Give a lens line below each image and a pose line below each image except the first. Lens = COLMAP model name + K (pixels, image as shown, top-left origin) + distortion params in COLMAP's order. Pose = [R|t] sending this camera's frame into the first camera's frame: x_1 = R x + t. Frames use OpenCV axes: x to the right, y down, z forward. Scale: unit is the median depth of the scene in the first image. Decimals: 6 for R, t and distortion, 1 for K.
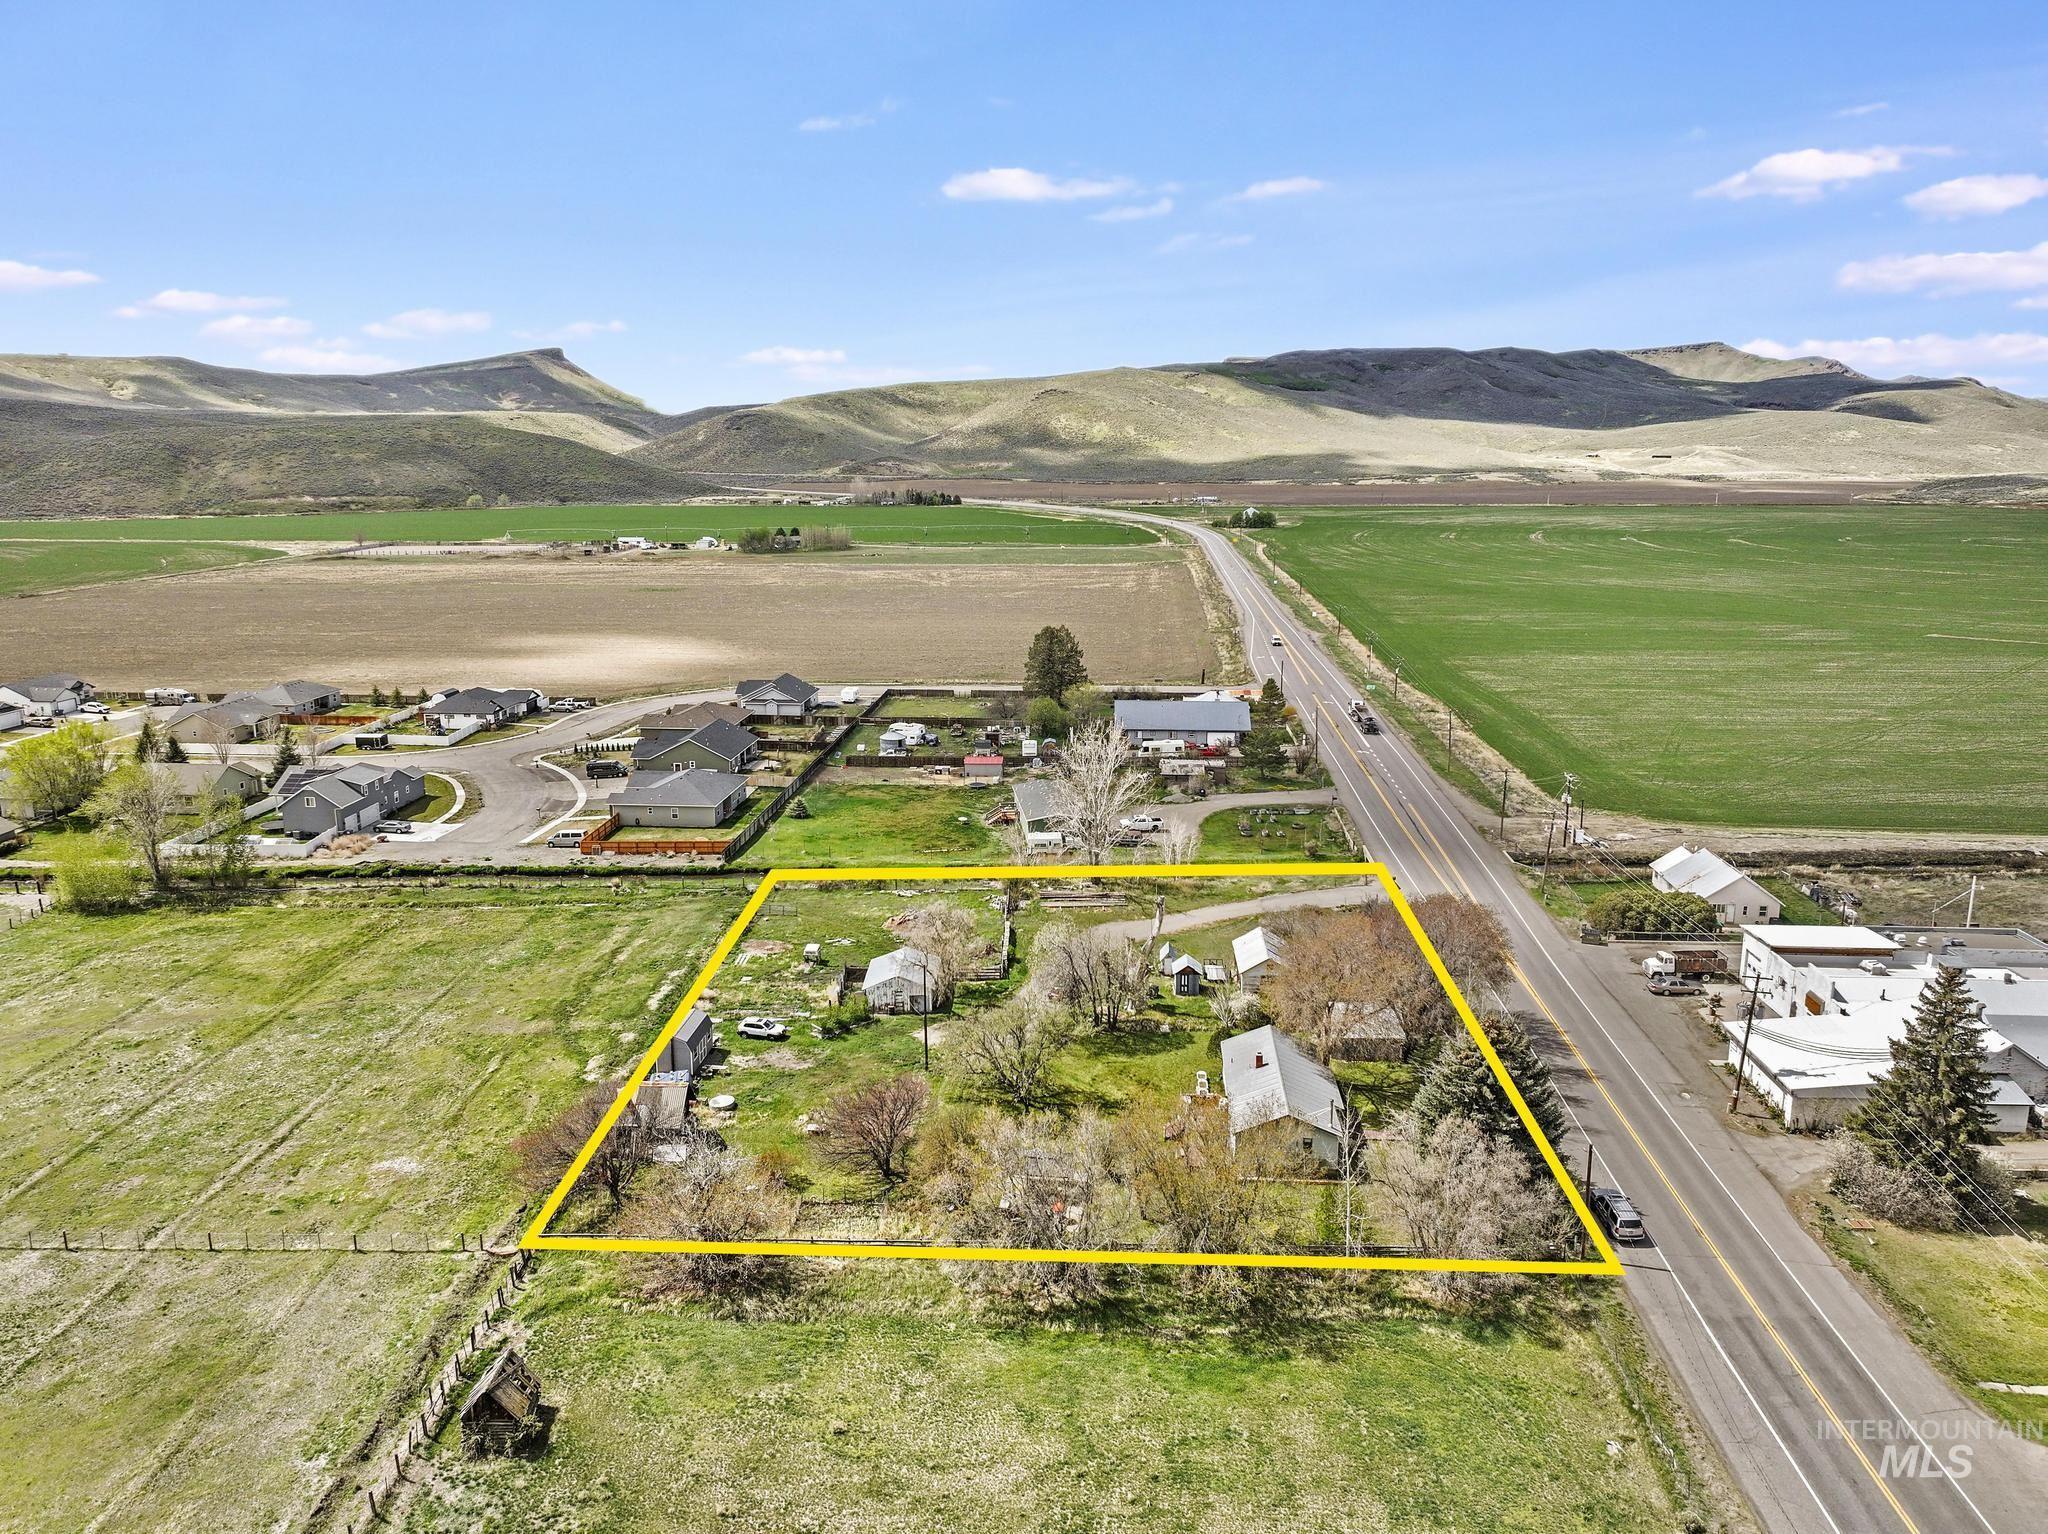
lens RADIAL K [[1454.0, 0, 1024.0], [0, 1454.0, 767.0], [0, 0, 1]] dist [-0.008981, -0.002996]
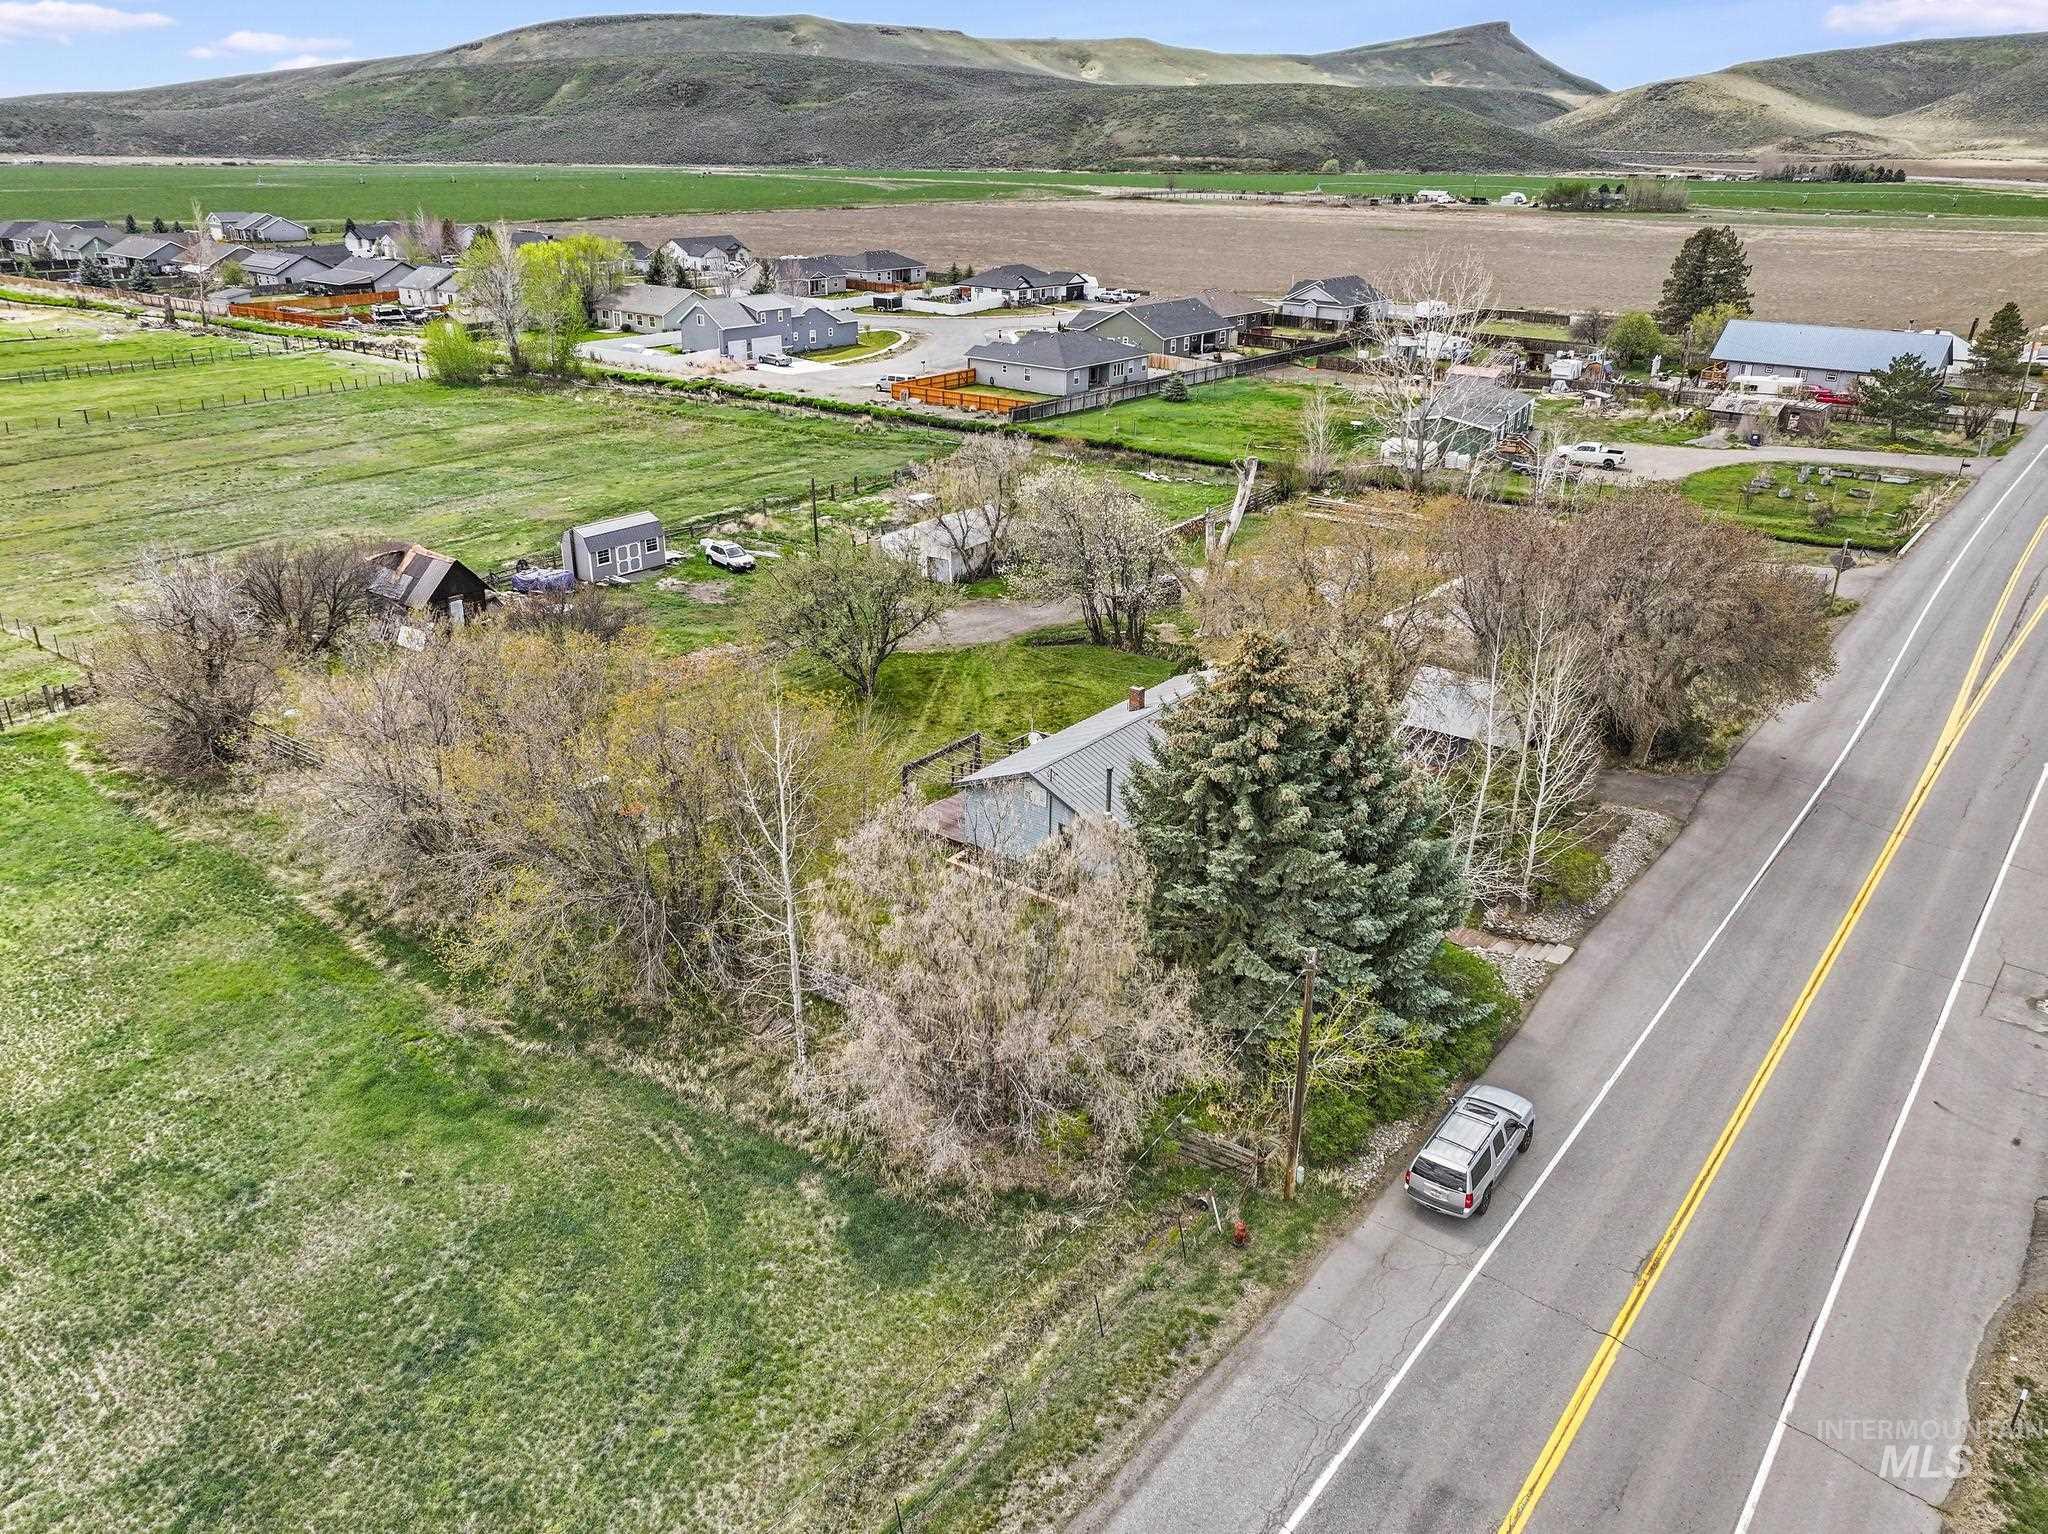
lens RADIAL K [[1443.9, 0, 1021.5], [0, 1443.9, 726.6], [0, 0, 1]] dist [-0.005452, 0.025835]
pose [[0.824048, 0.224081, -0.520319, 0.167005], [-0.133535, 0.969398, 0.205998, 0.040649], [0.550557, -0.100272, 0.828754, 0.200727]]
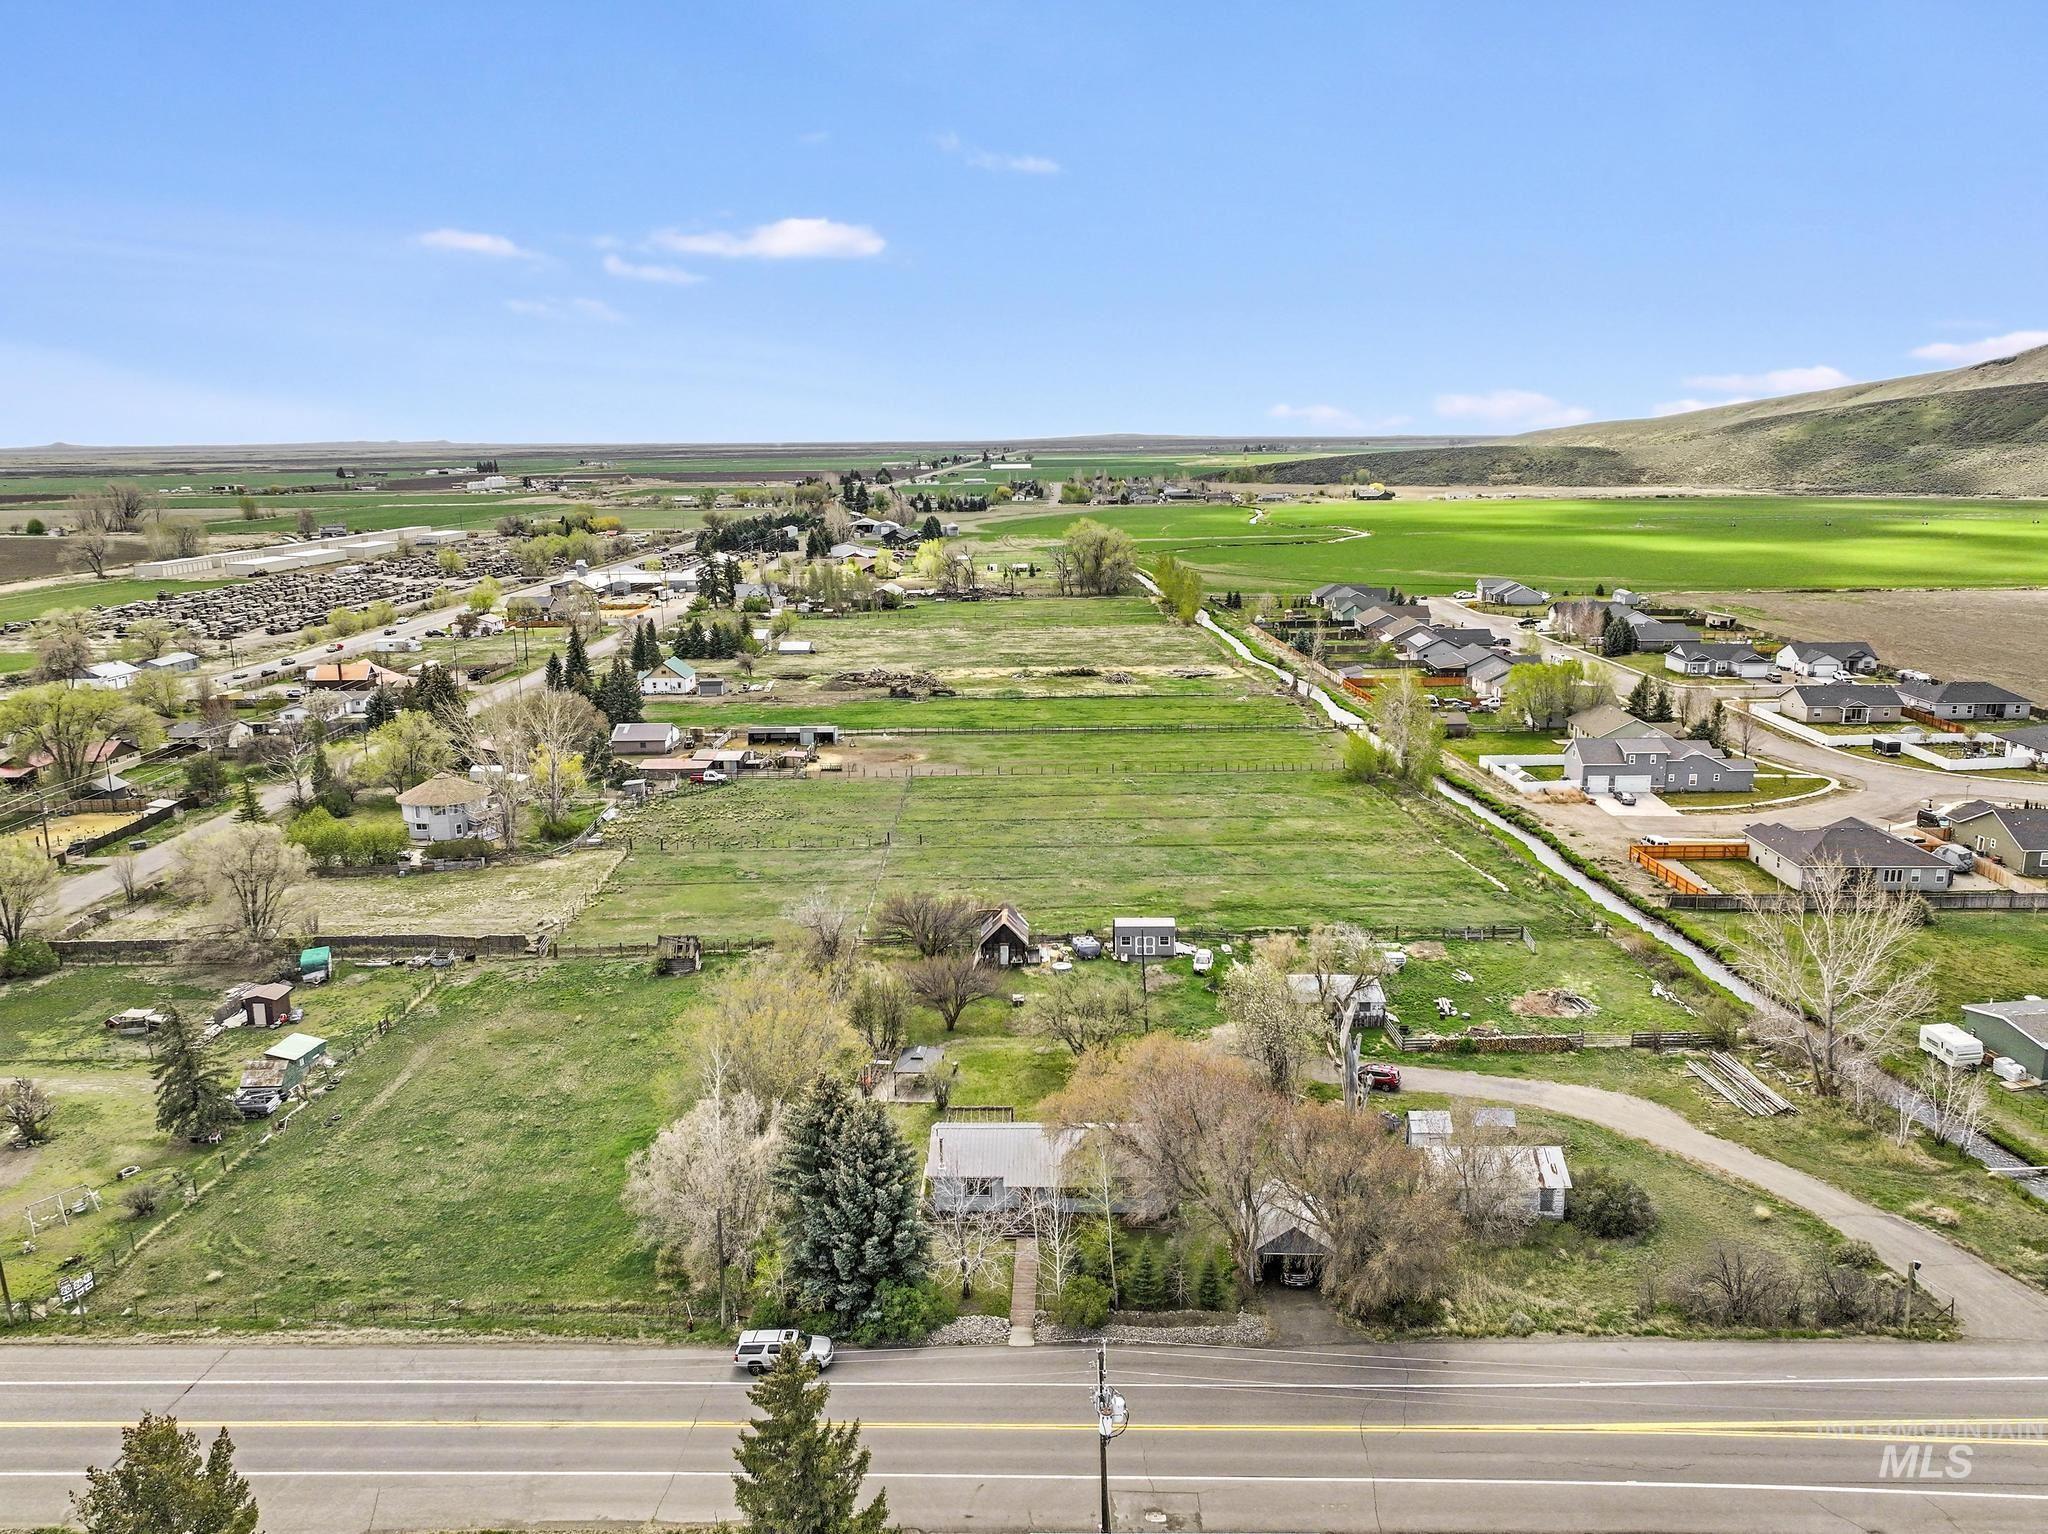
lens RADIAL K [[1432.4, 0, 1024.0], [0, 1432.4, 767.0], [0, 0, 1]] dist [0.032790, -0.057759]
pose [[0.041580, 0.218116, -0.975037, 0.391590], [-0.203513, 0.957271, 0.205463, -0.073987], [0.978189, 0.189889, 0.084193, 0.337311]]
